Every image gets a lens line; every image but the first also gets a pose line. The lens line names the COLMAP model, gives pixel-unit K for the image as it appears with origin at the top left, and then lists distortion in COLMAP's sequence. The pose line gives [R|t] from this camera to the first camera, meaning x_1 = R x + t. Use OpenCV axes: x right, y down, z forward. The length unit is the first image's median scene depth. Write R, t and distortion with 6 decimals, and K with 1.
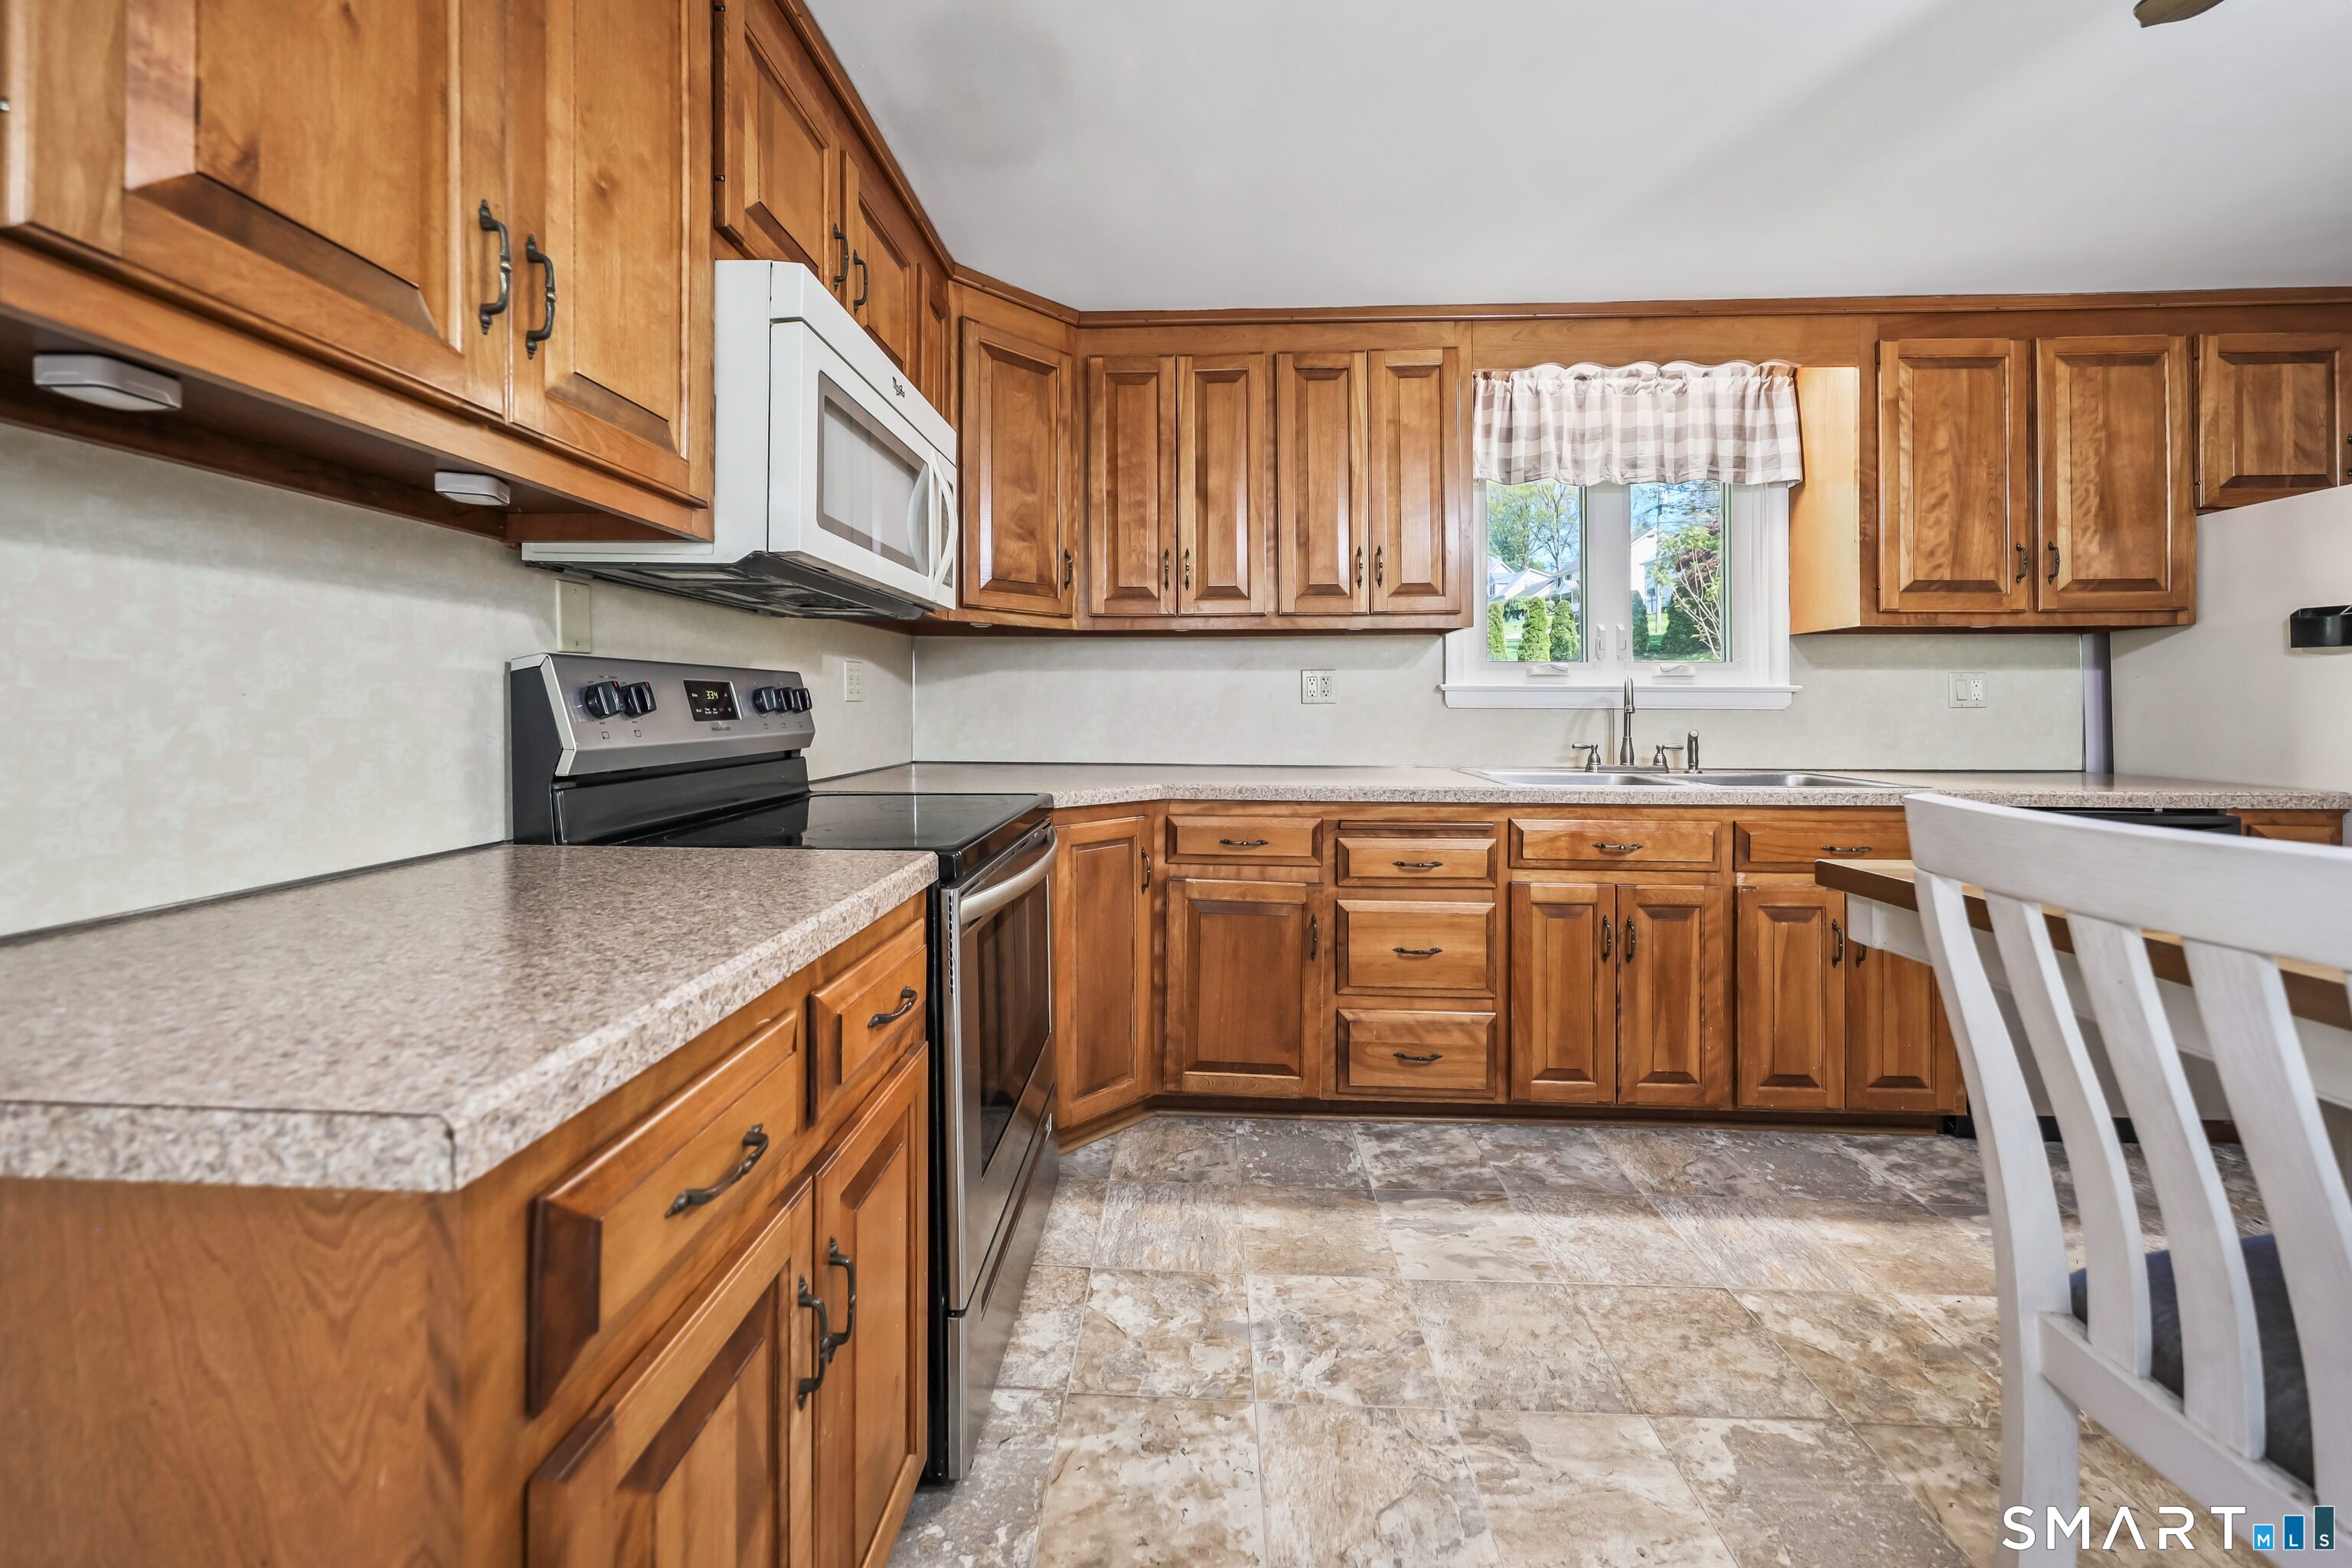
lens RADIAL K [[843.0, 0, 1165.0], [0, 843.0, 693.0], [0, 0, 1]] dist [0.000451, -0.000043]
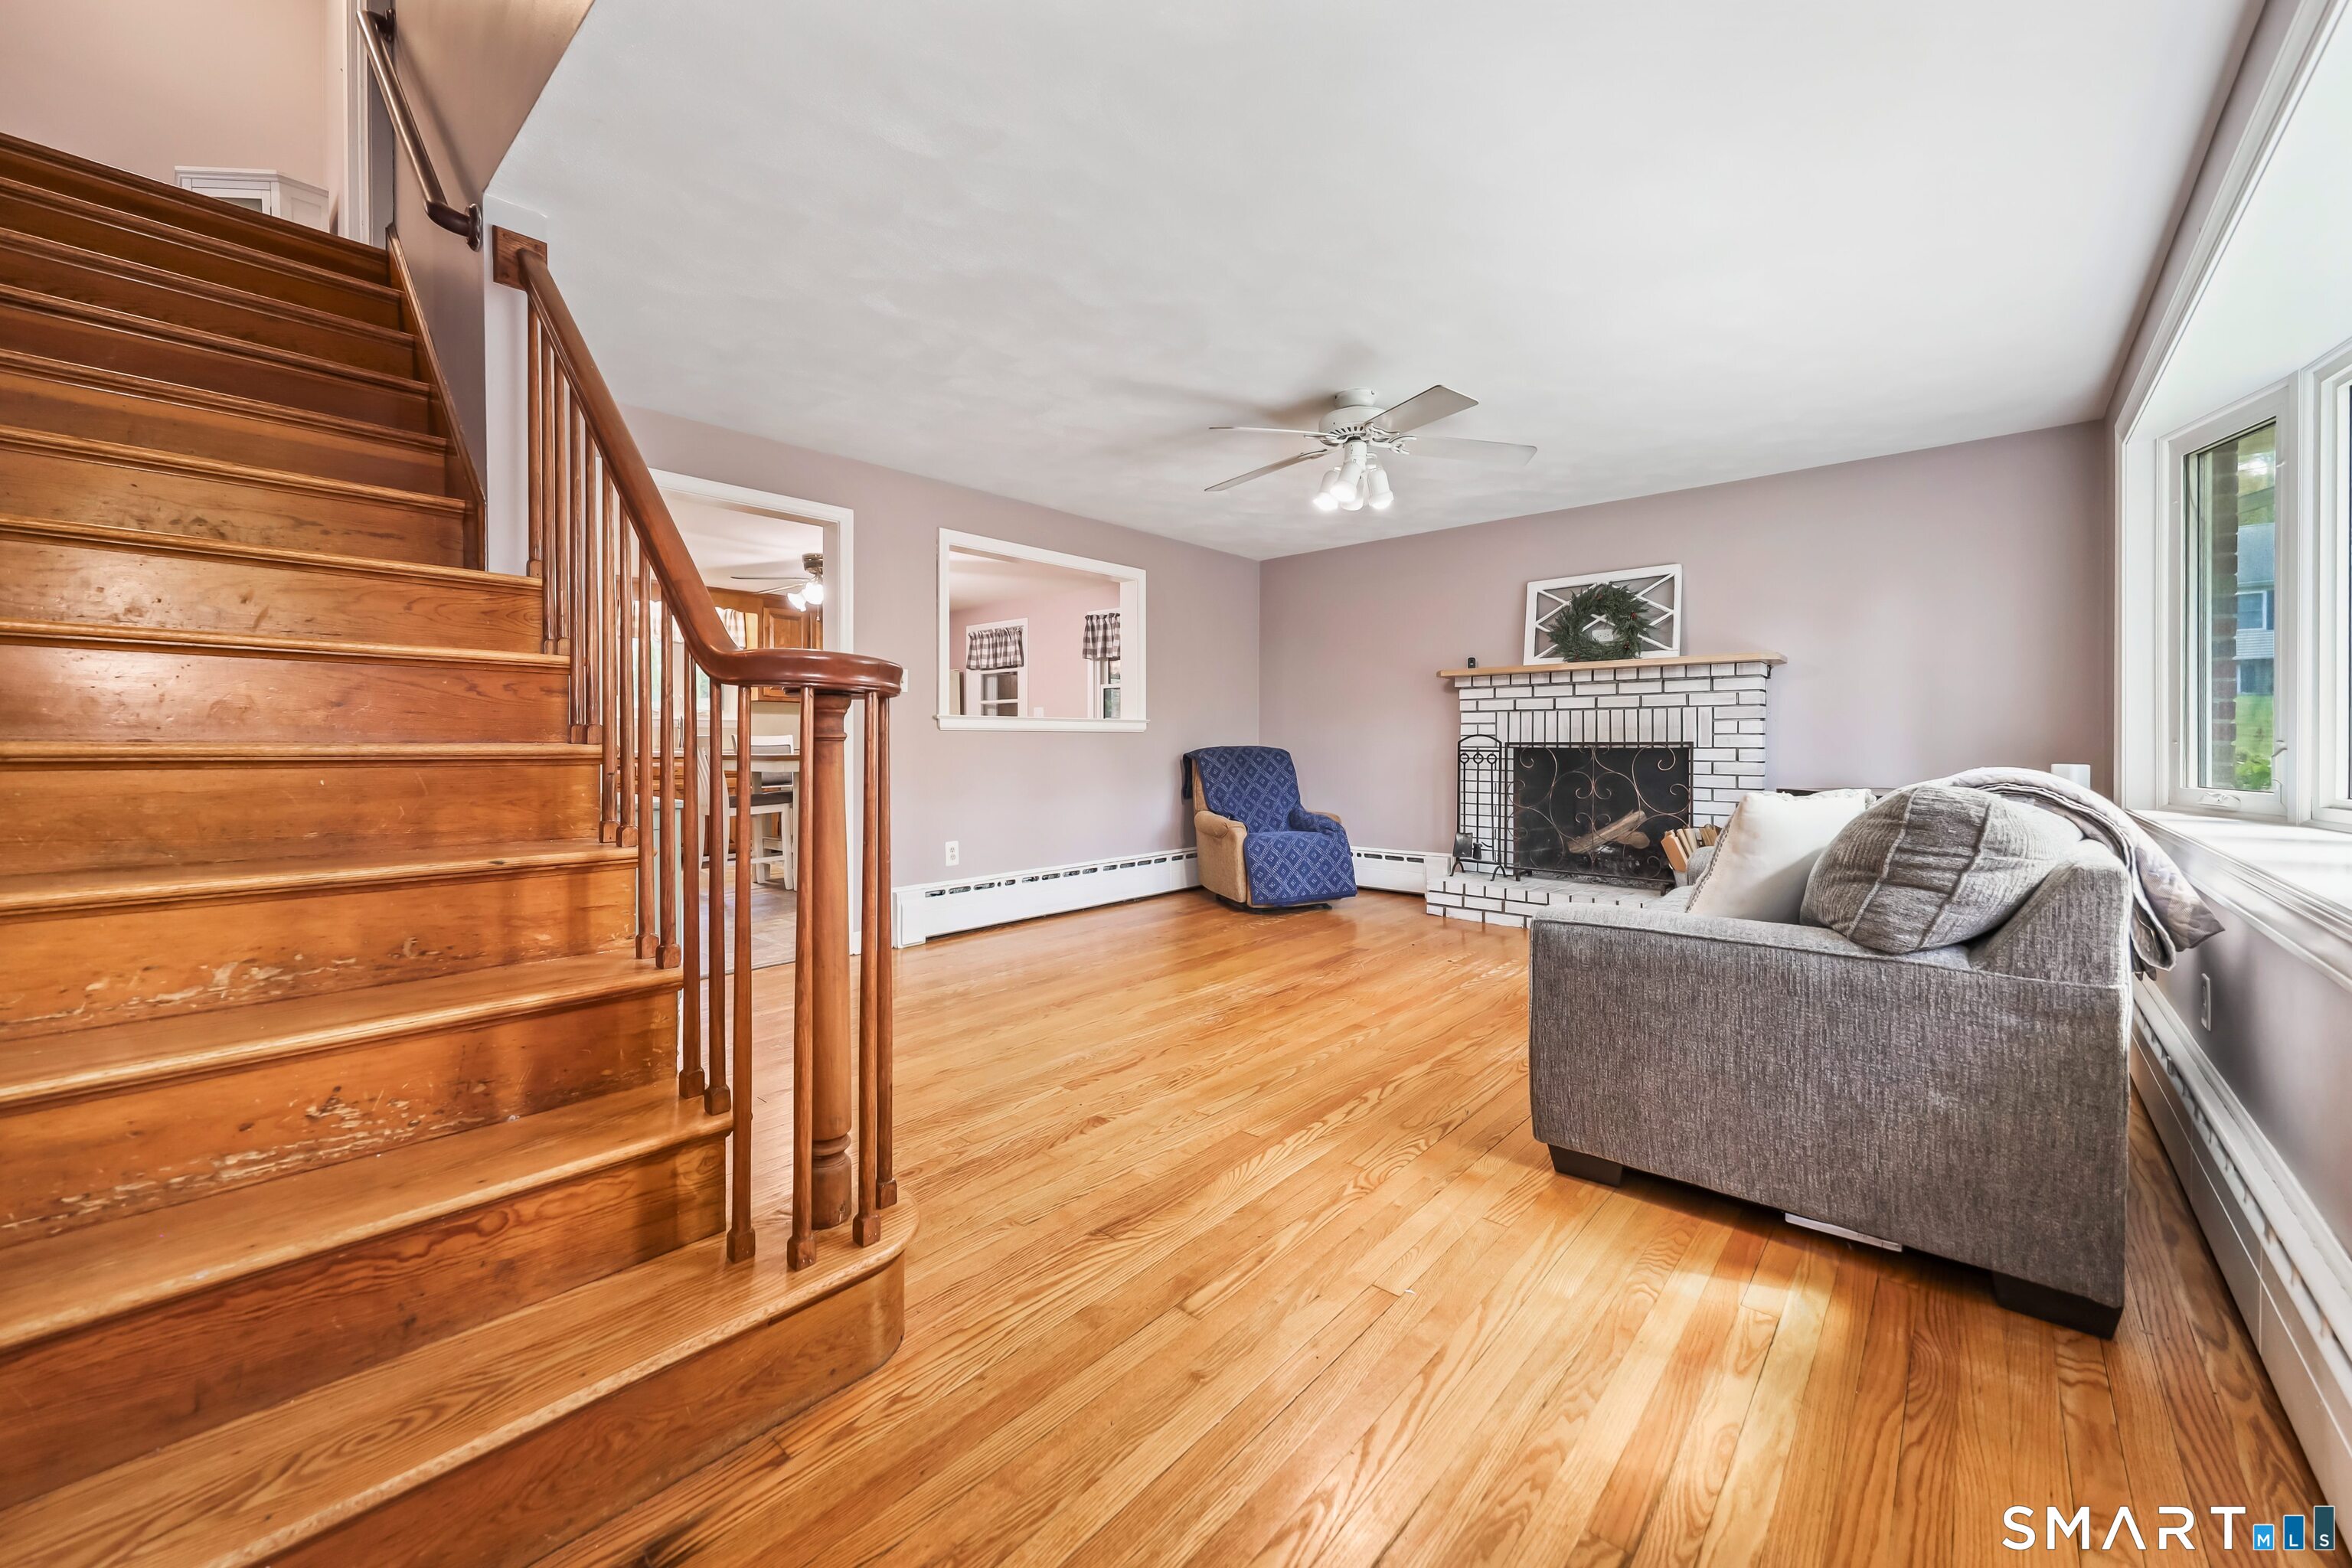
lens RADIAL K [[903.7, 0, 1171.0], [0, 903.7, 740.4], [0, 0, 1]] dist [-0.000157, 0.000048]
pose [[0.628873, -0.001847, 0.777506, -0.788314], [-0.011341, 0.999869, 0.011549, 0.011026], [-0.777425, -0.016081, 0.628770, -2.256557]]
